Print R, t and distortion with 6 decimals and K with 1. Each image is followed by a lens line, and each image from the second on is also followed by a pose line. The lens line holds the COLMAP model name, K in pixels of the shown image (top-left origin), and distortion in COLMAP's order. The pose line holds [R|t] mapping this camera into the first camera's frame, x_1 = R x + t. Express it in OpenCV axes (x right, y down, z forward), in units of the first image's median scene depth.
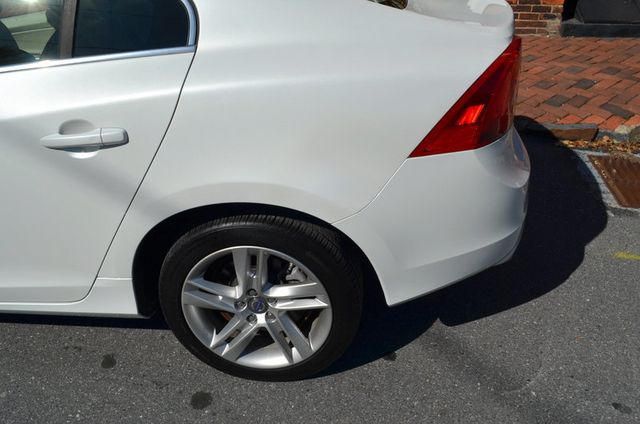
lens RADIAL K [[522.7, 0, 320.0], [0, 522.7, 212.0], [0, 0, 1]] dist [-0.073476, 0.001909]
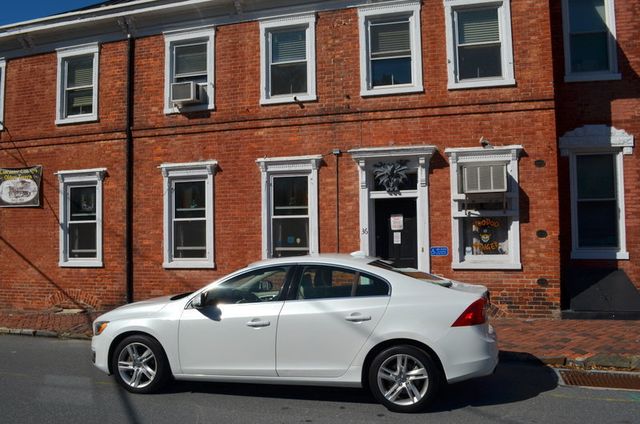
lens RADIAL K [[534.5, 0, 317.4], [0, 534.5, 215.8], [0, 0, 1]] dist [-0.081044, 0.016511]
pose [[0.987637, 0.017317, -0.155799, -0.149731], [-0.097788, 0.844849, -0.525992, 1.041547], [0.122518, 0.534725, 0.836097, -2.116779]]
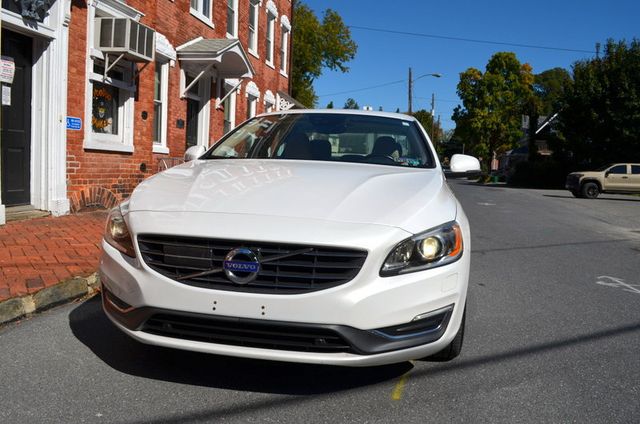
lens RADIAL K [[534.5, 0, 317.4], [0, 534.5, 215.8], [0, 0, 1]] dist [-0.081044, 0.016511]
pose [[0.084746, -0.046894, 0.995298, -3.620289], [0.455732, 0.890111, 0.003134, -0.290474], [-0.886073, 0.453324, 0.096805, 1.281380]]
